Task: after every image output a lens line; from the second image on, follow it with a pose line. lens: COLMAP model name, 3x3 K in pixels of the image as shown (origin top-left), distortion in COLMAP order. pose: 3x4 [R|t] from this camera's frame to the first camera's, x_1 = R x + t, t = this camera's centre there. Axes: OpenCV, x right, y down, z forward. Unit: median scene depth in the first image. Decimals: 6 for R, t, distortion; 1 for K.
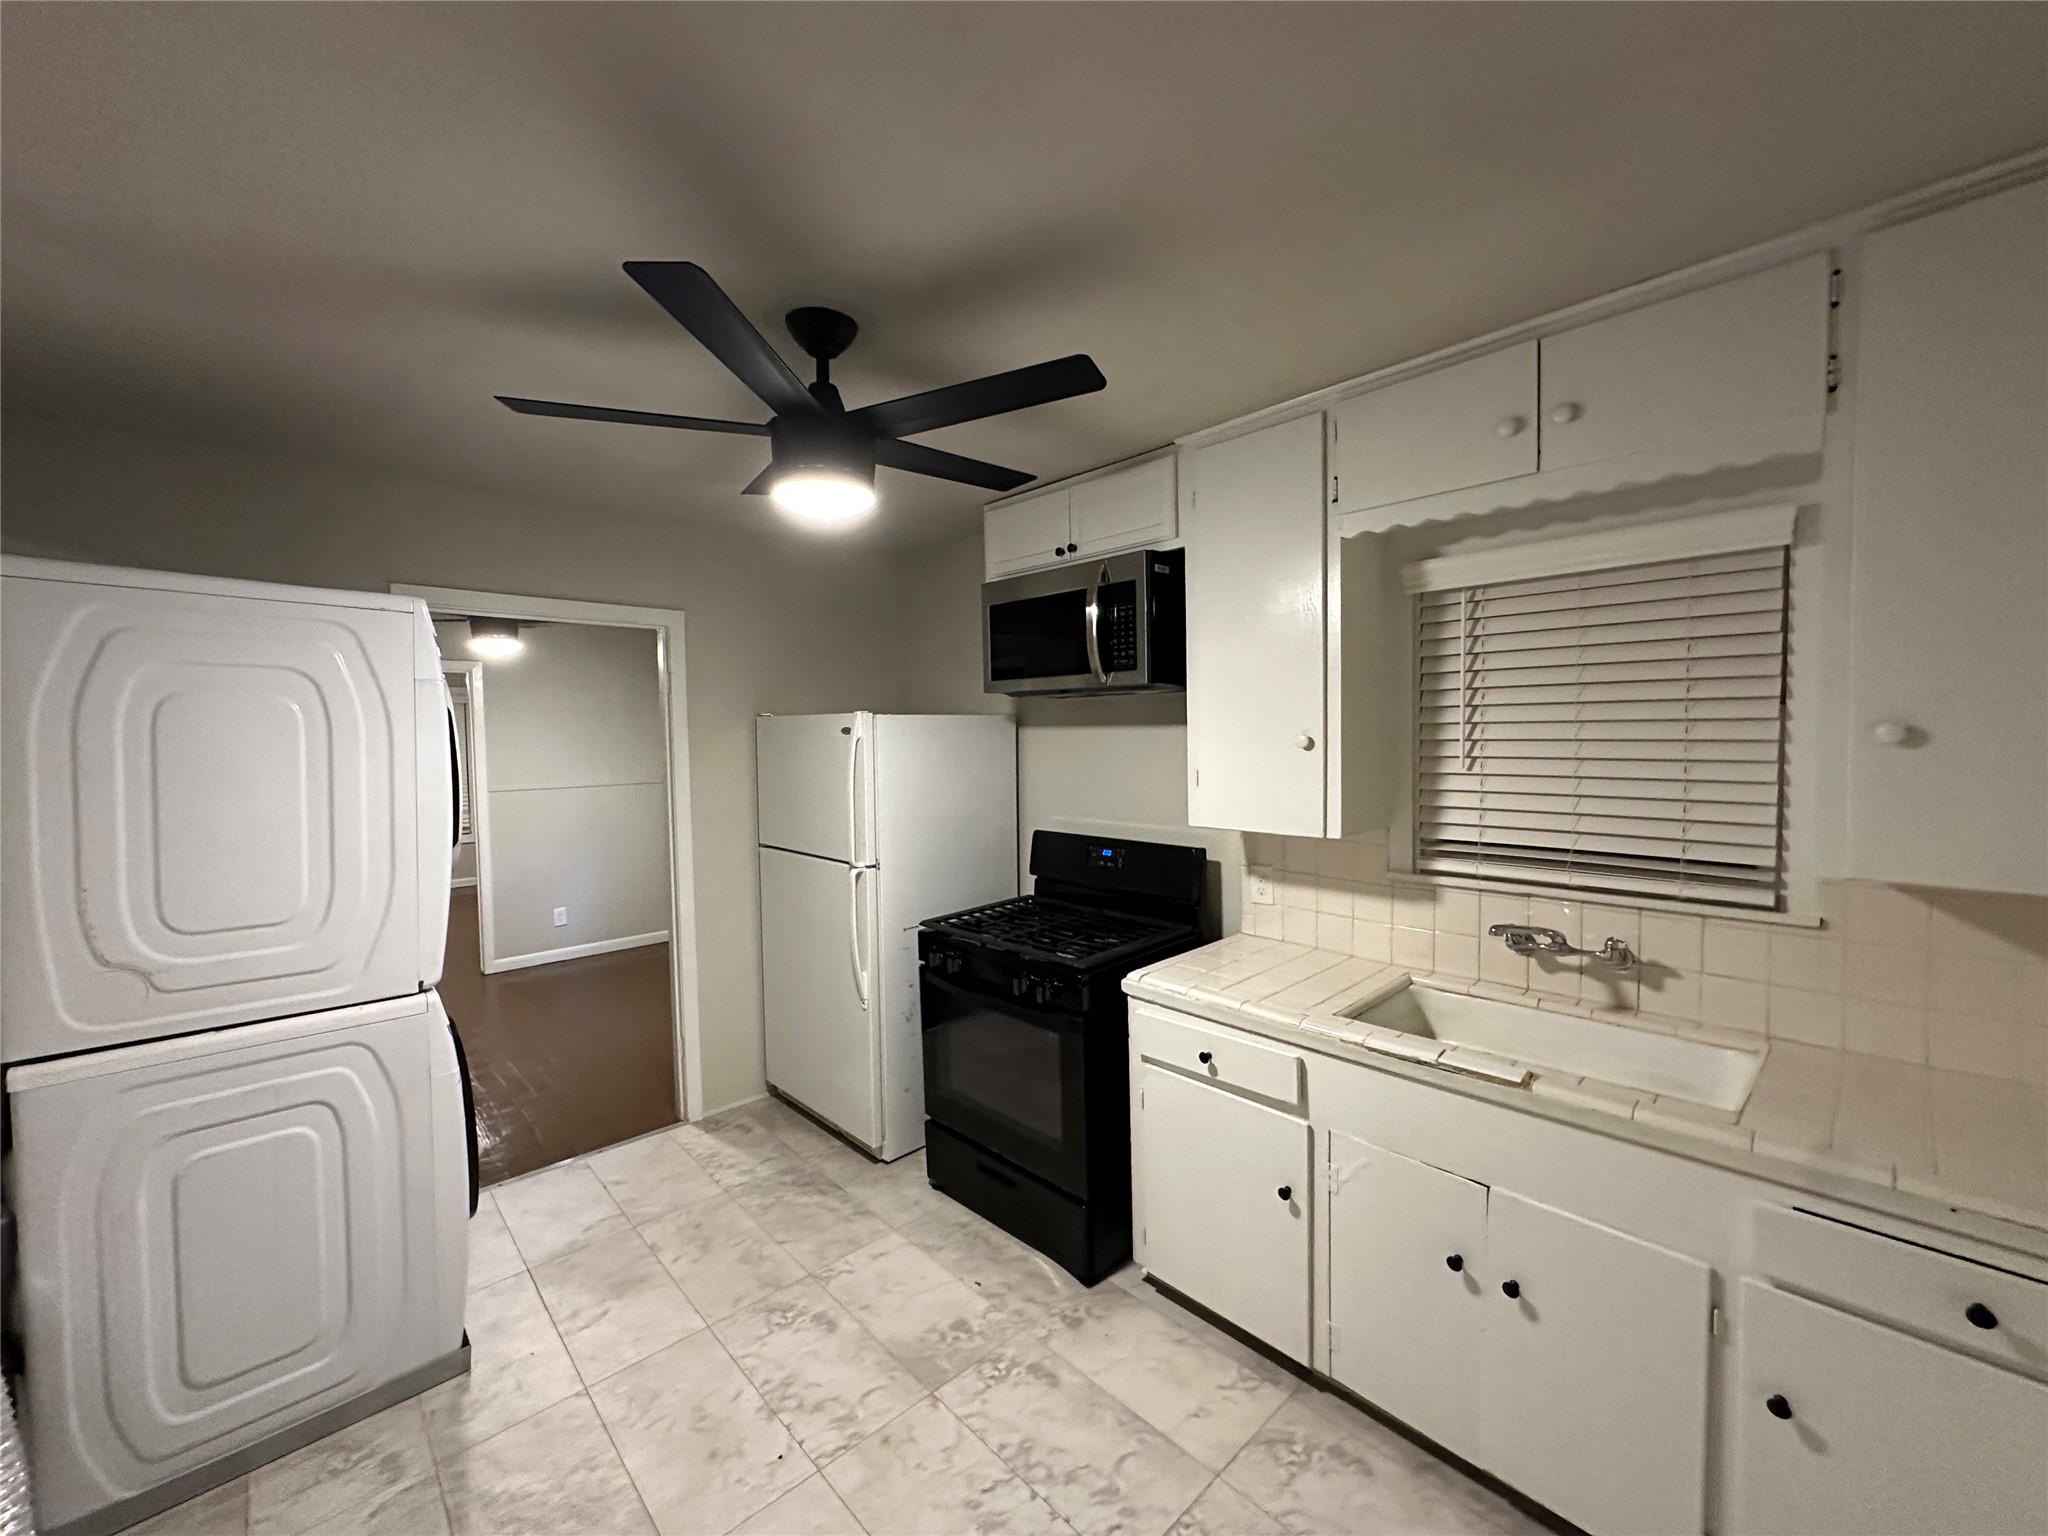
lens RADIAL K [[822.1, 0, 1024.8], [0, 822.1, 764.8], [0, 0, 1]] dist [-0.001622, -0.000254]
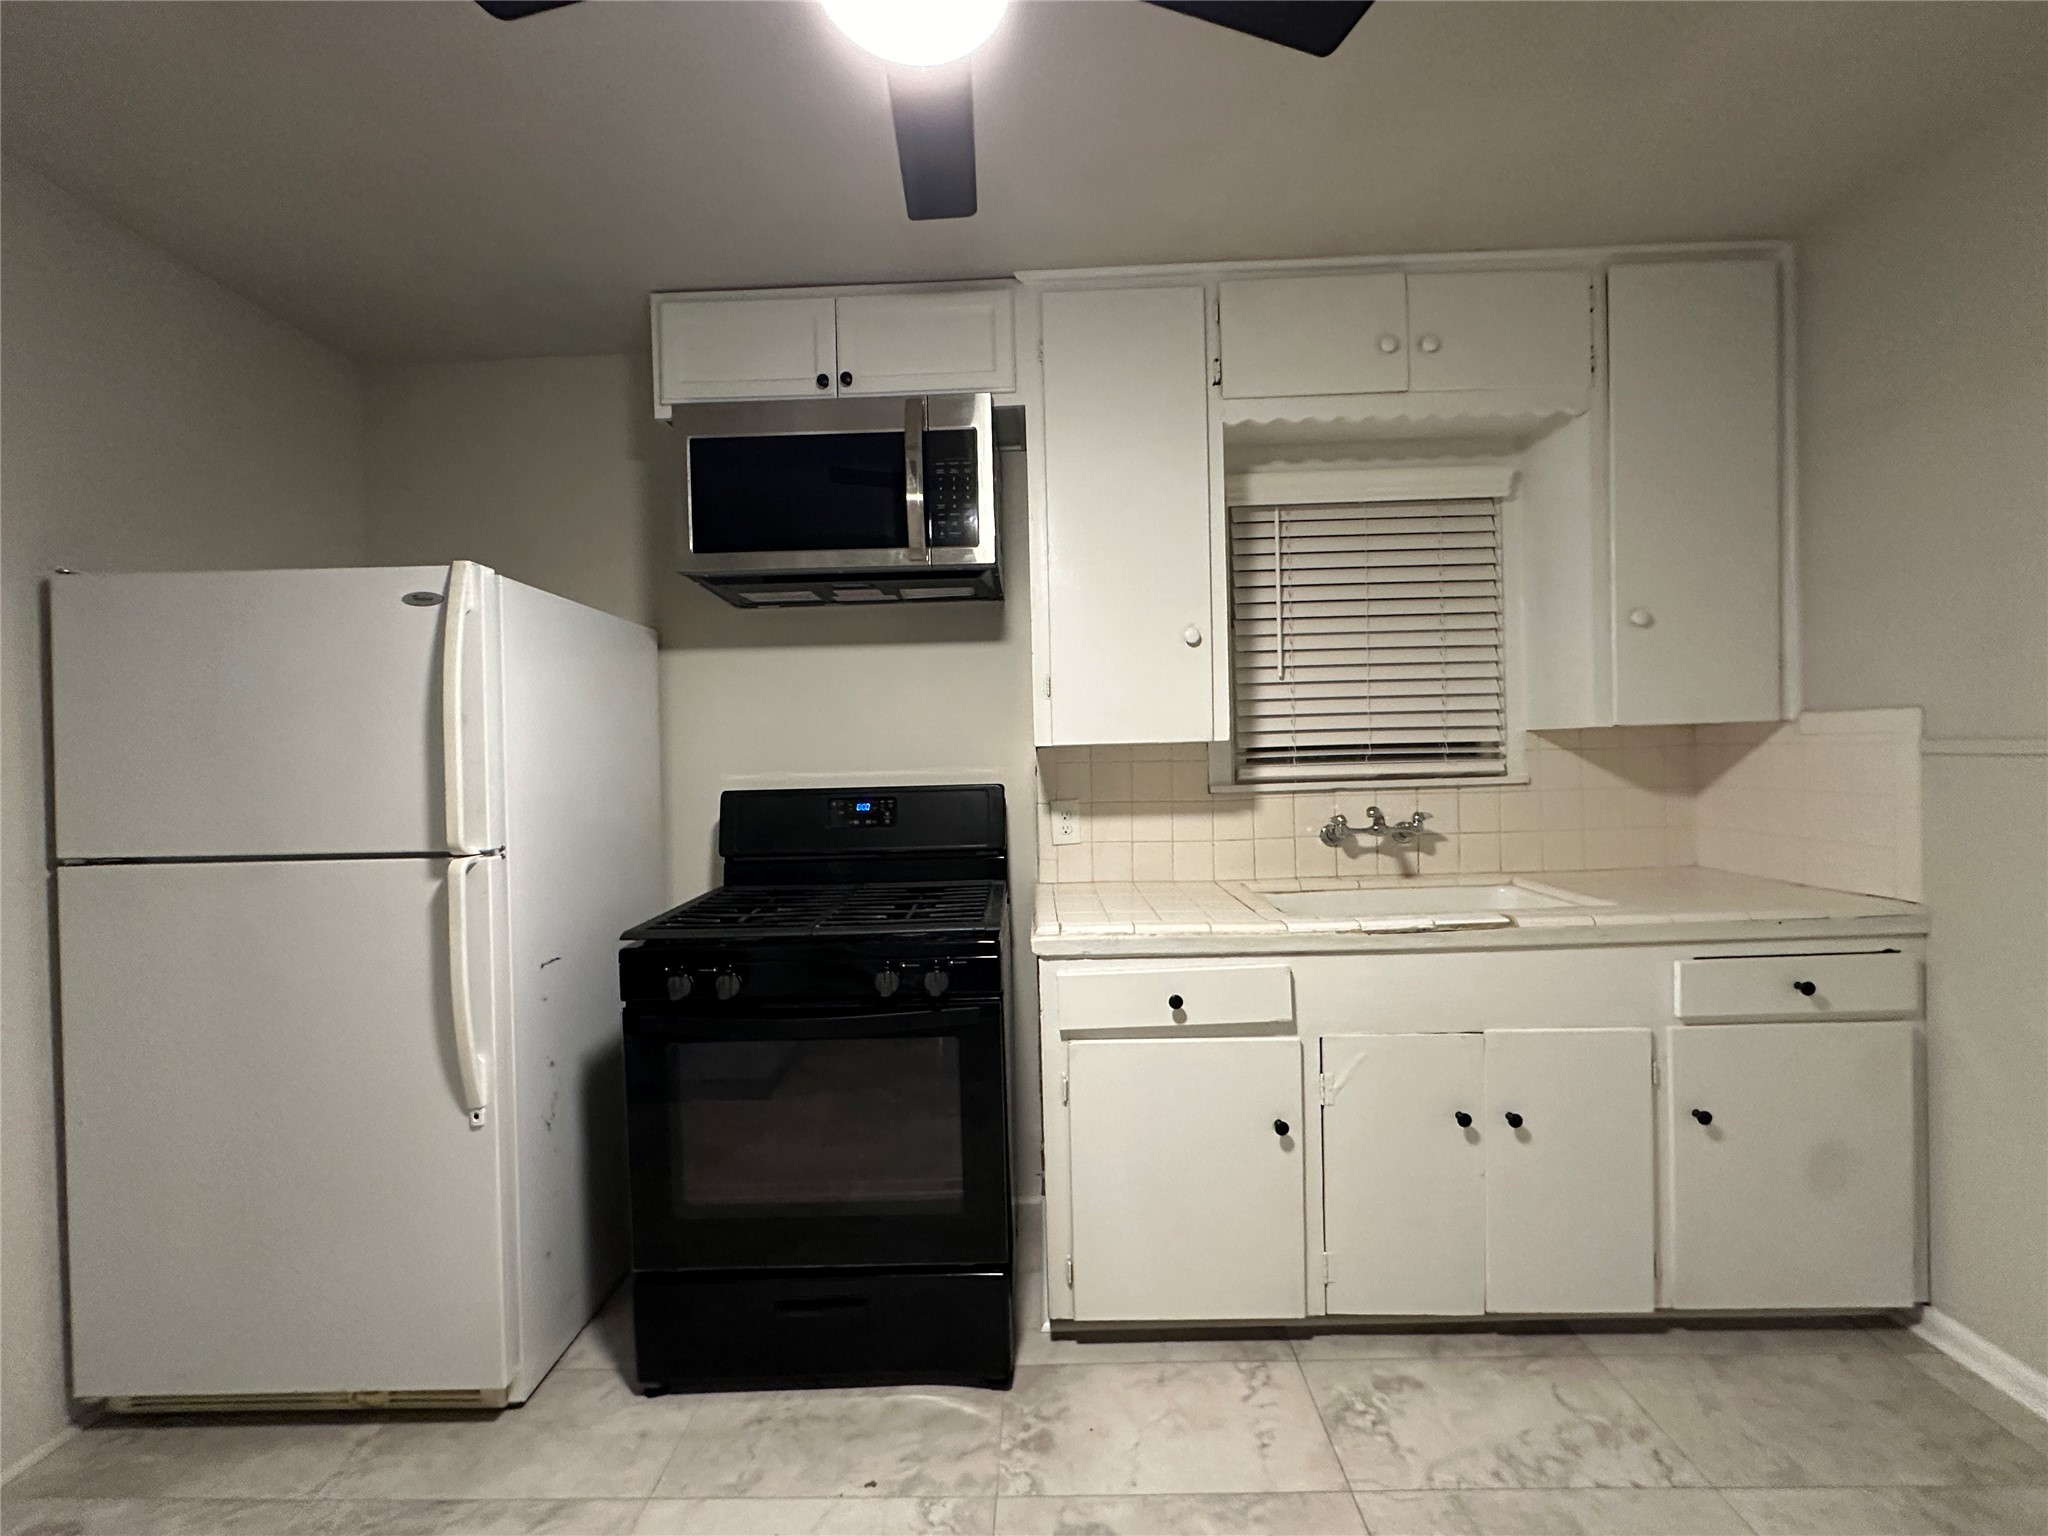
lens RADIAL K [[822.1, 0, 1024.8], [0, 822.1, 764.8], [0, 0, 1]] dist [-0.001622, -0.000254]
pose [[0.696082, -0.006854, 0.717929, -0.451023], [0.047501, 0.998203, -0.036525, 0.139860], [-0.716389, 0.059526, 0.695157, 0.510476]]
